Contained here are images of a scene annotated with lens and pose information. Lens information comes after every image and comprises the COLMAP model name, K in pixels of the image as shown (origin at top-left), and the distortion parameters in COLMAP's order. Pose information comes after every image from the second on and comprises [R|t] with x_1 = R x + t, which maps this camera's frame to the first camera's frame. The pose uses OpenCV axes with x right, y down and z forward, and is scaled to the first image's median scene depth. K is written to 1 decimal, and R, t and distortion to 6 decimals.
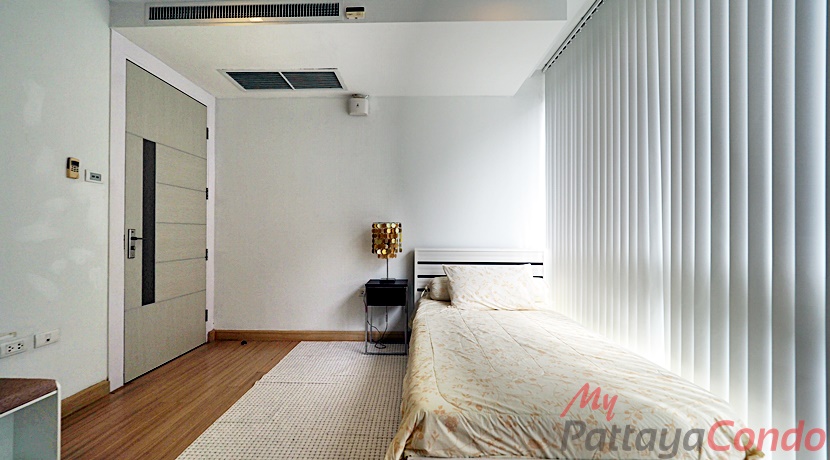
lens RADIAL K [[352.9, 0, 410.6], [0, 352.9, 232.1], [0, 0, 1]] dist [-0.000558, -0.002408]
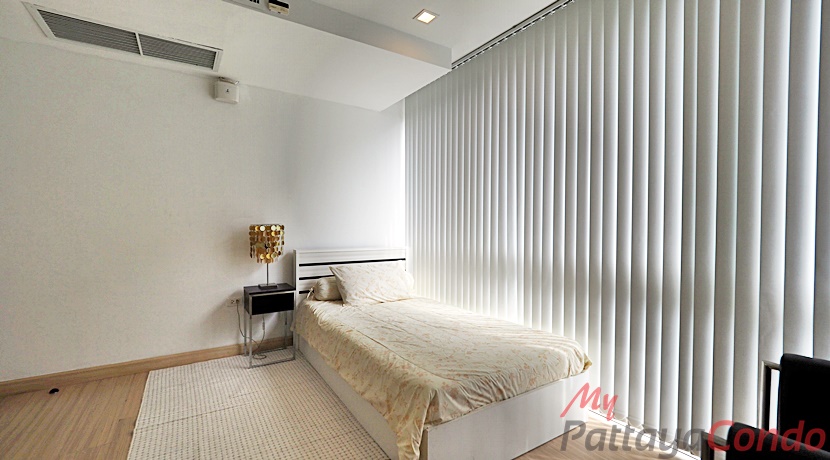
lens RADIAL K [[352.9, 0, 409.8], [0, 352.9, 229.2], [0, 0, 1]] dist [-0.000558, -0.002408]
pose [[0.830572, -0.005642, 0.556883, -0.330404], [-0.002897, 0.999891, 0.014451, -0.034686], [-0.556904, -0.013616, 0.830465, 0.010033]]
